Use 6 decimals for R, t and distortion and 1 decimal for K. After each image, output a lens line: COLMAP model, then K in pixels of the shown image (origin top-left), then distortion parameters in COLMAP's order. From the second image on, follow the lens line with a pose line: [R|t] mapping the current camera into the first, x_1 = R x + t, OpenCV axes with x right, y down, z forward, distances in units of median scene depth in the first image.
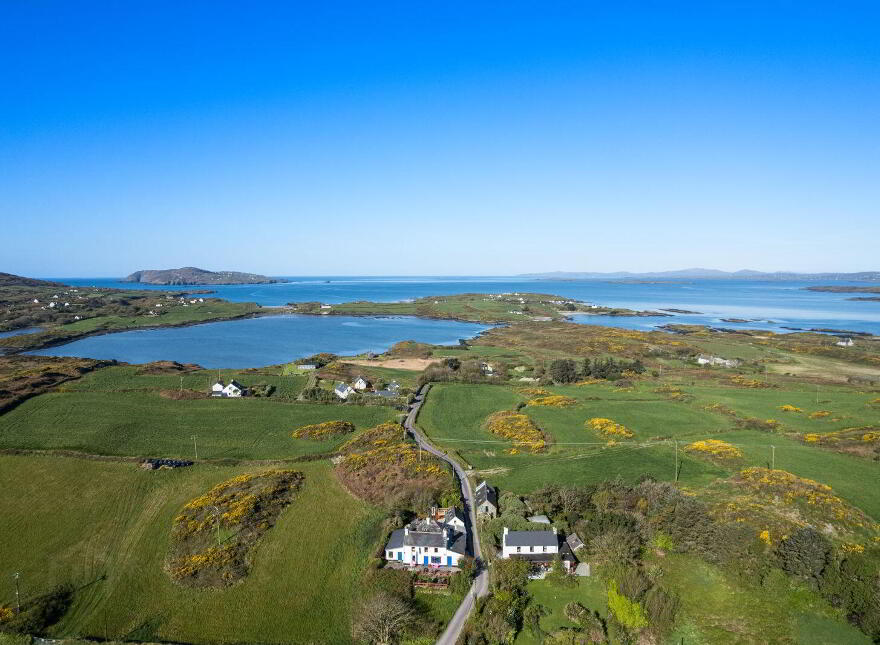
lens RADIAL K [[615.6, 0, 440.0], [0, 615.6, 322.5], [0, 0, 1]] dist [-0.061756, 0.038708]
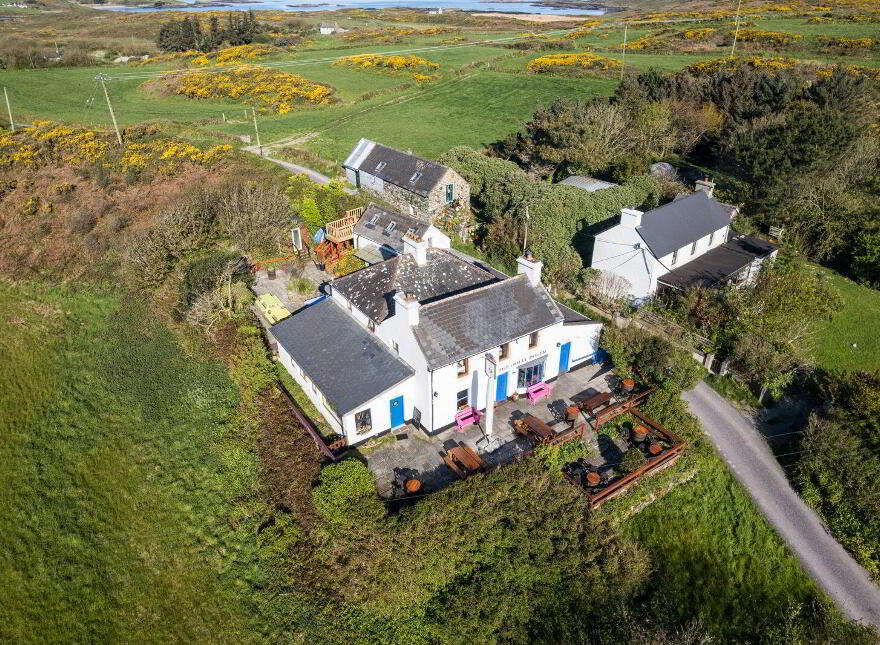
lens RADIAL K [[621.0, 0, 440.0], [0, 621.0, 322.5], [0, 0, 1]] dist [-0.087988, 0.086619]
pose [[0.758300, -0.322288, 0.566667, -0.021348], [0.050809, 0.895821, 0.441500, 0.028257], [-0.649923, -0.305998, 0.695676, 0.096782]]
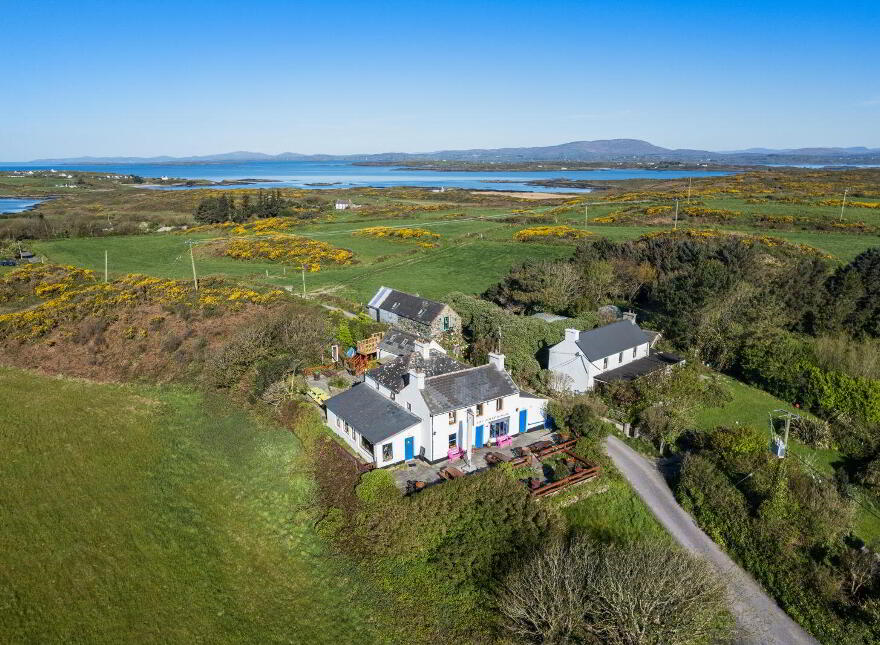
lens RADIAL K [[615.6, 0, 440.0], [0, 615.6, 322.5], [0, 0, 1]] dist [-0.061756, 0.038708]
pose [[0.761220, -0.164878, 0.627183, -0.032143], [0.048386, 0.978884, 0.198608, 0.027363], [-0.646686, -0.120837, 0.753124, 0.083637]]
